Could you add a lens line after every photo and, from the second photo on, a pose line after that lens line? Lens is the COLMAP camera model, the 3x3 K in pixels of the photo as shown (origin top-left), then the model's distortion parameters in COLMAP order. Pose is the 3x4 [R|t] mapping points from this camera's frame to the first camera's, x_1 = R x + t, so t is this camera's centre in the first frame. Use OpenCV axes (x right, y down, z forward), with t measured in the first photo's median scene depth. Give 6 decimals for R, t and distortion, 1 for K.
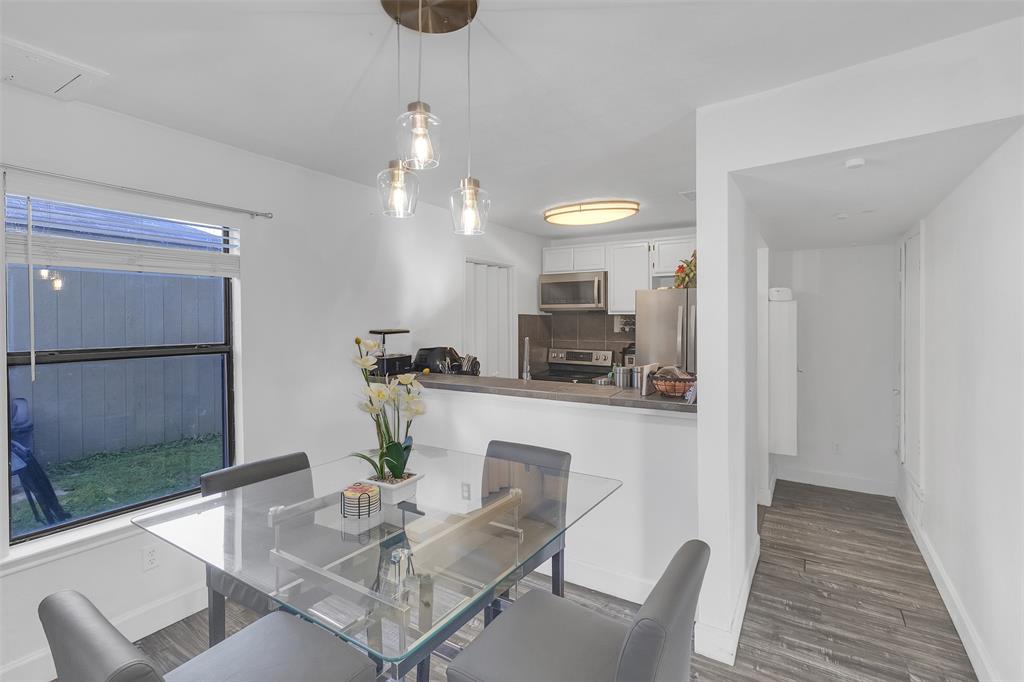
lens RADIAL K [[488.6, 0, 520.2], [0, 488.6, 334.1], [0, 0, 1]] dist [-0.000019, 0.001800]
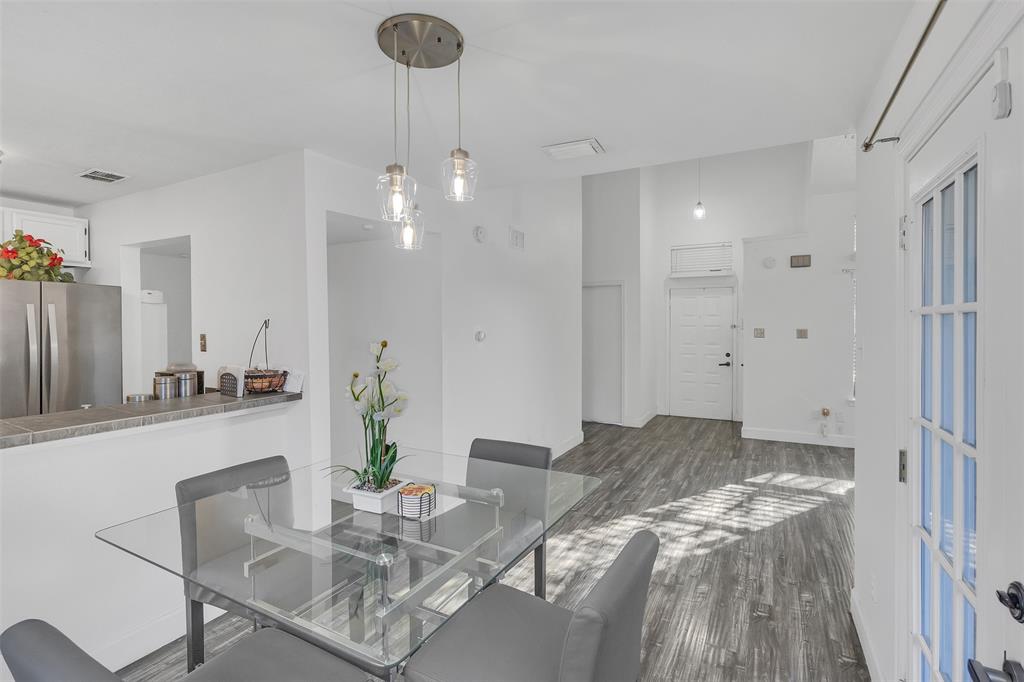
lens RADIAL K [[488.6, 0, 507.2], [0, 488.6, 330.2], [0, 0, 1]] dist [-0.000019, 0.001800]
pose [[-0.051039, -0.013727, 0.998602, -0.505808], [0.029217, 0.999457, 0.015232, -0.006966], [-0.998269, 0.029953, -0.050610, 0.325194]]
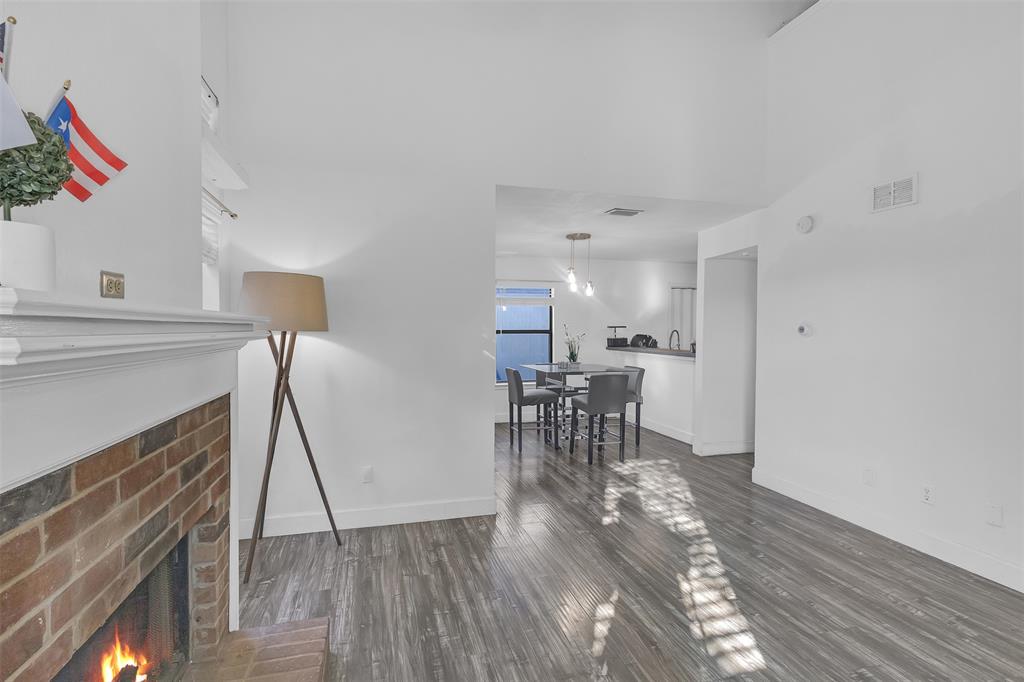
lens RADIAL K [[488.6, 0, 481.5], [0, 488.6, 331.6], [0, 0, 1]] dist [-0.000019, 0.001800]
pose [[0.696495, 0.005158, -0.717543, 0.763317], [-0.018640, 0.999767, -0.010906, 0.045431], [0.717320, 0.020971, 0.696429, -0.826496]]
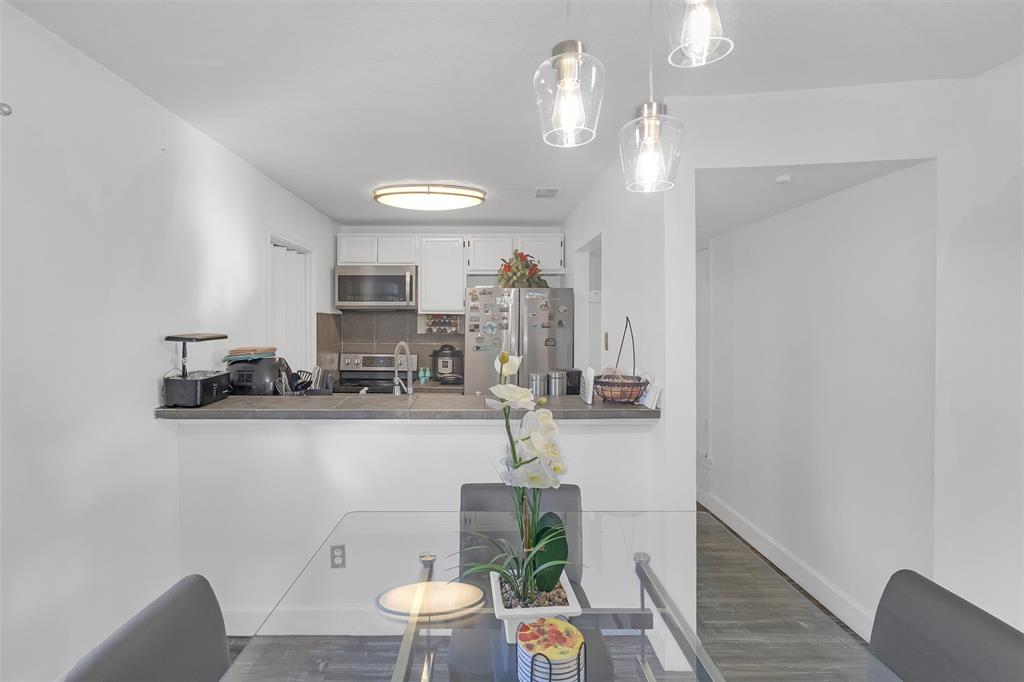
lens RADIAL K [[488.6, 0, 485.7], [0, 488.6, 333.8], [0, 0, 1]] dist [-0.000019, 0.001800]
pose [[0.845307, -0.012710, 0.534129, -0.253502], [0.013153, 0.999909, 0.002978, -0.005674], [-0.534119, 0.004508, 0.845398, 0.222314]]
